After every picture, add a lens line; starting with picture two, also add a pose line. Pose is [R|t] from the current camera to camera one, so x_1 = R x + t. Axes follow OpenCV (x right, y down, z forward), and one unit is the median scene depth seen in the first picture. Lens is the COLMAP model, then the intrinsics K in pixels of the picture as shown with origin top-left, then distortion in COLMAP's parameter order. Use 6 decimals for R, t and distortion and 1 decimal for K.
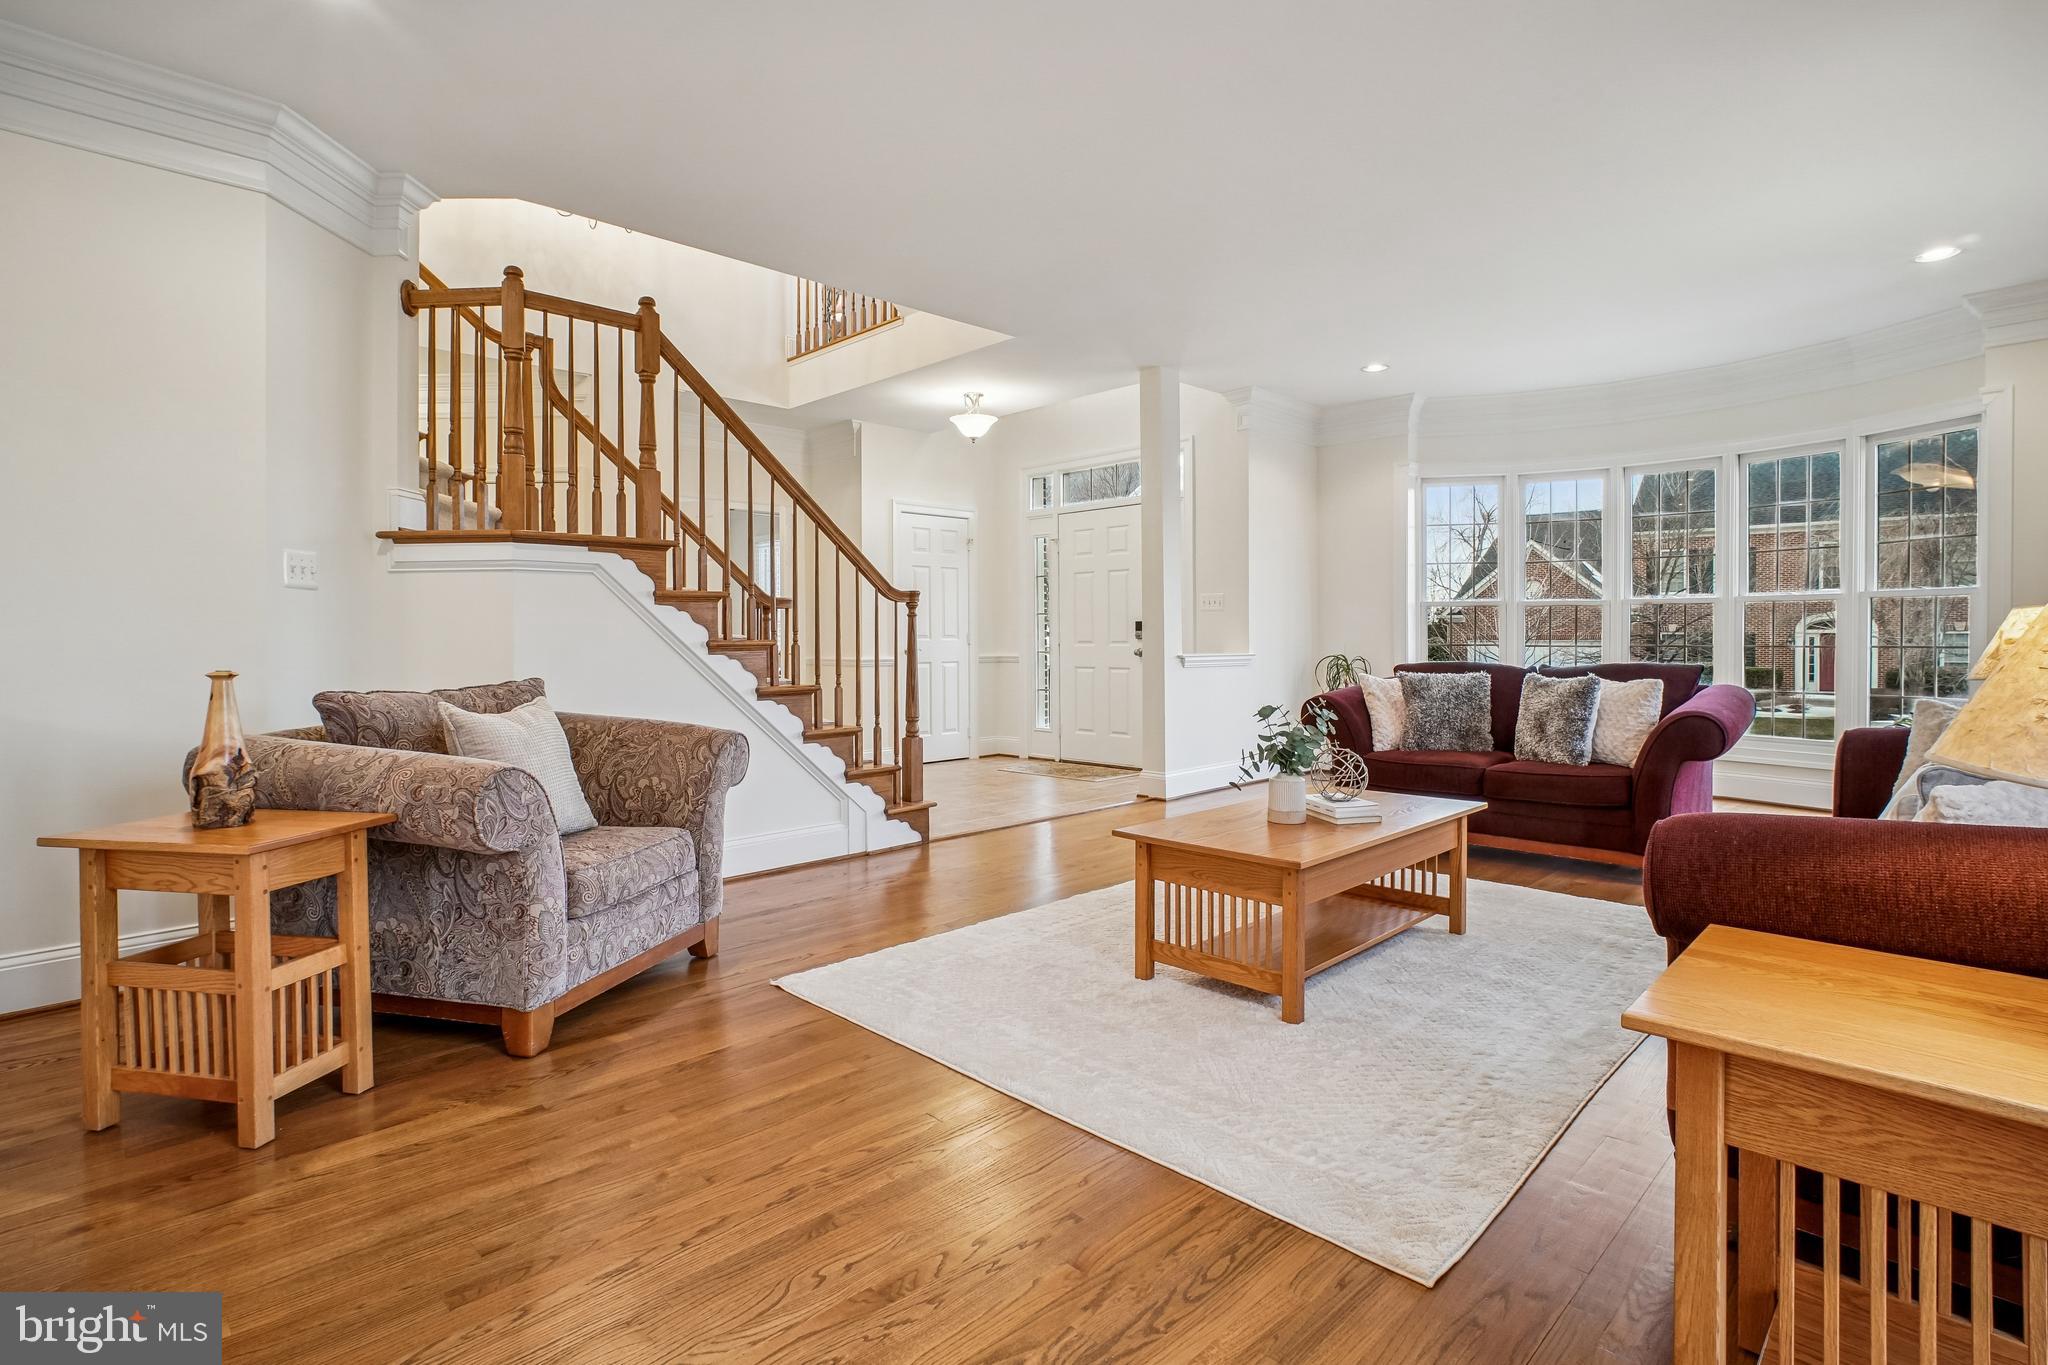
lens RADIAL K [[994.8, 0, 1019.0], [0, 994.8, 636.9], [0, 0, 1]] dist [-0.043976, 0.020390]
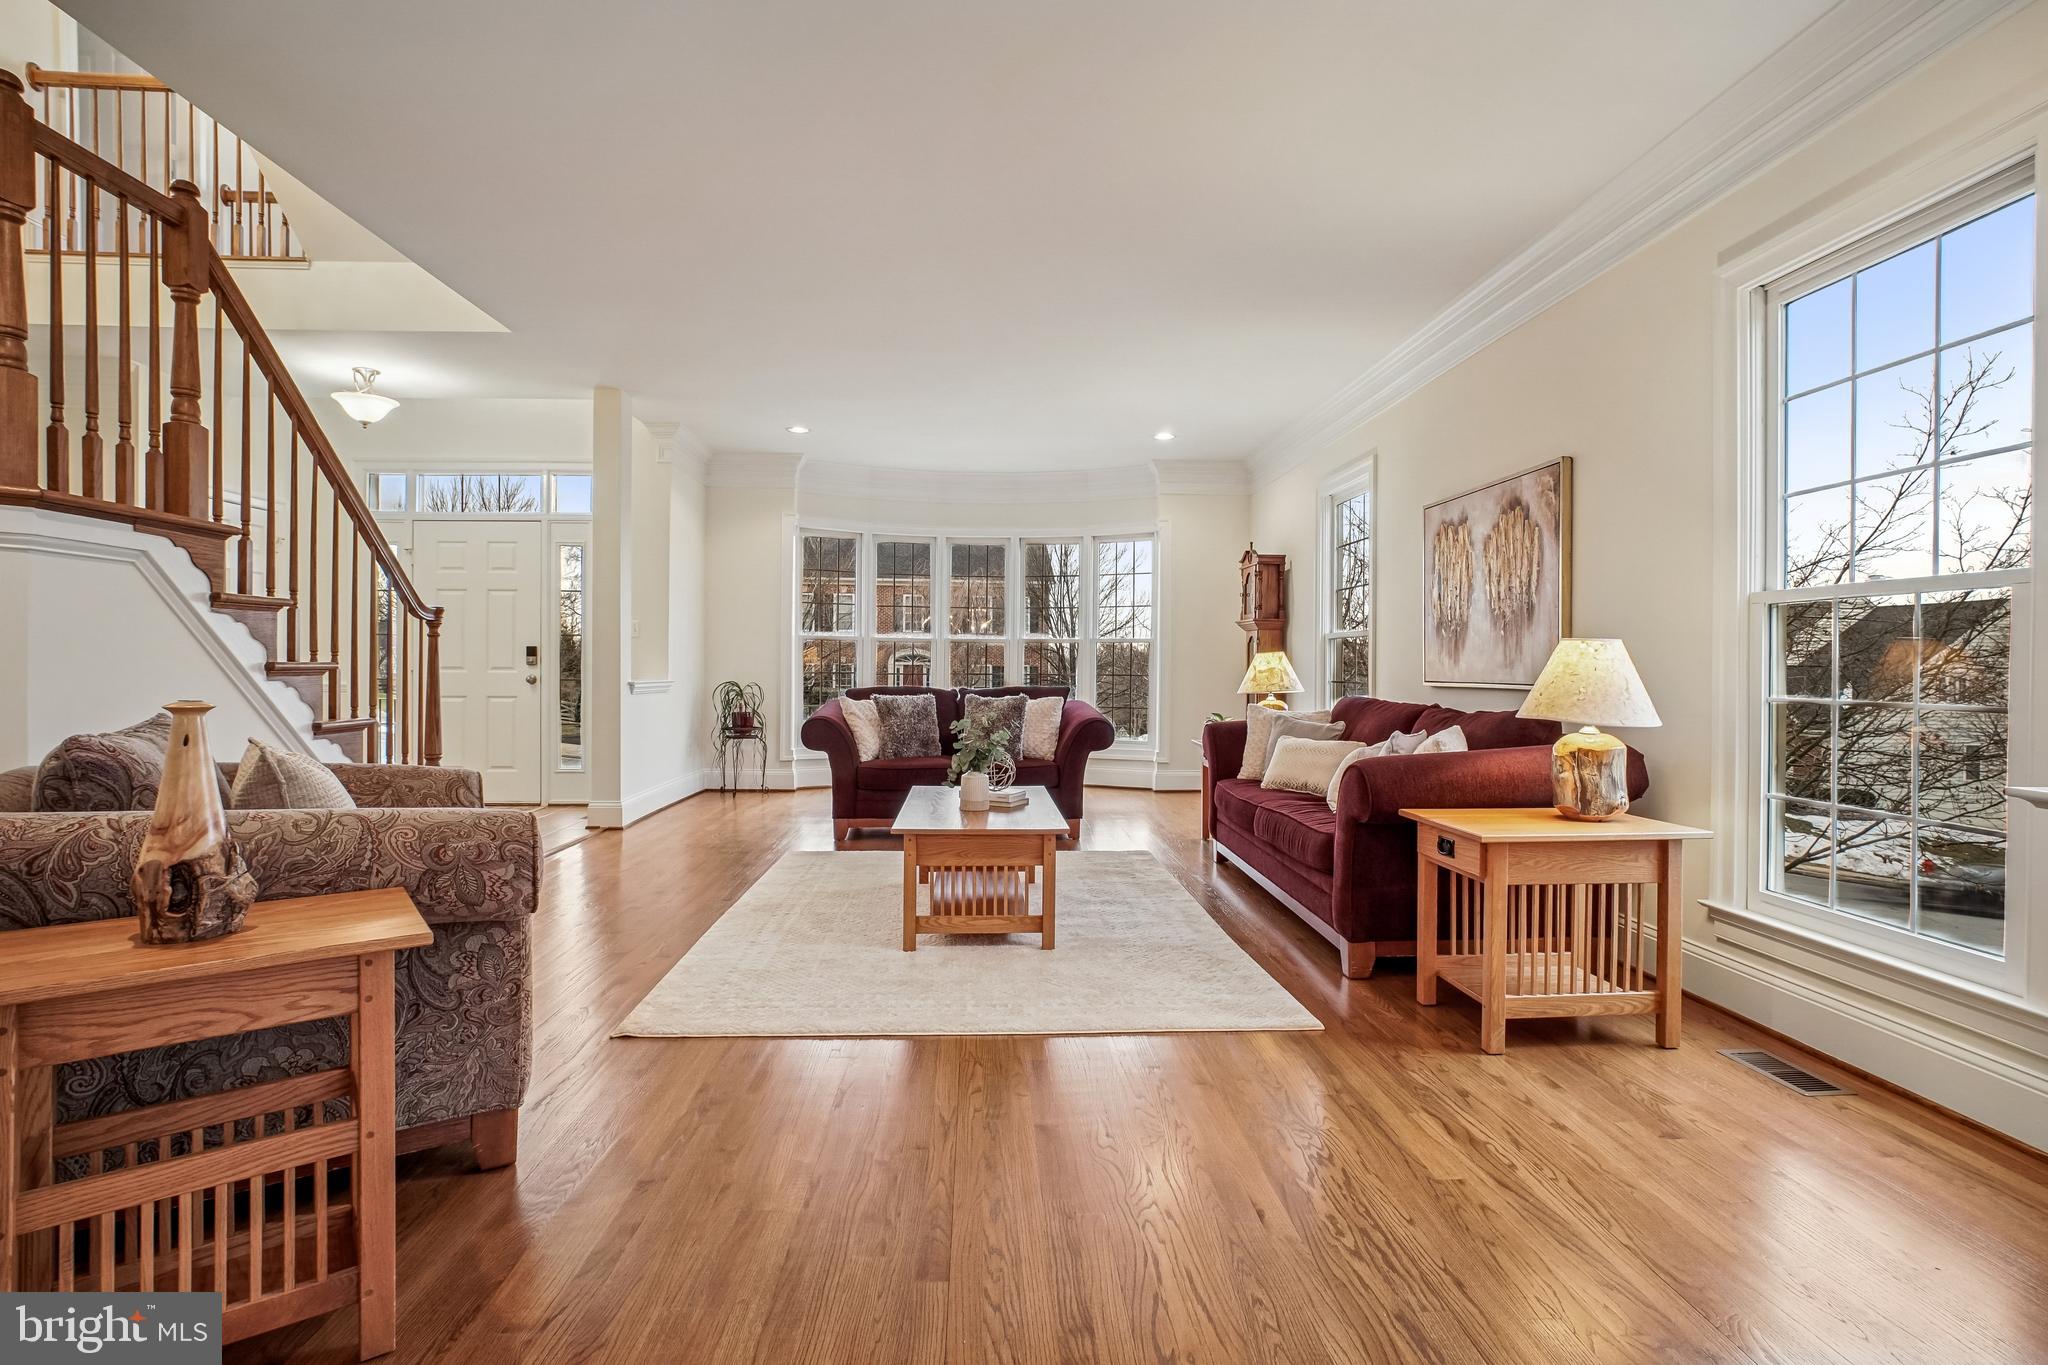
lens RADIAL K [[983.2, 0, 1028.3], [0, 983.2, 655.7], [0, 0, 1]] dist [-0.042453, 0.021336]
pose [[0.666520, 0.016327, 0.745308, -0.394867], [-0.008257, 0.999861, -0.014519, 0.003887], [-0.745441, 0.003523, 0.666562, 0.062893]]
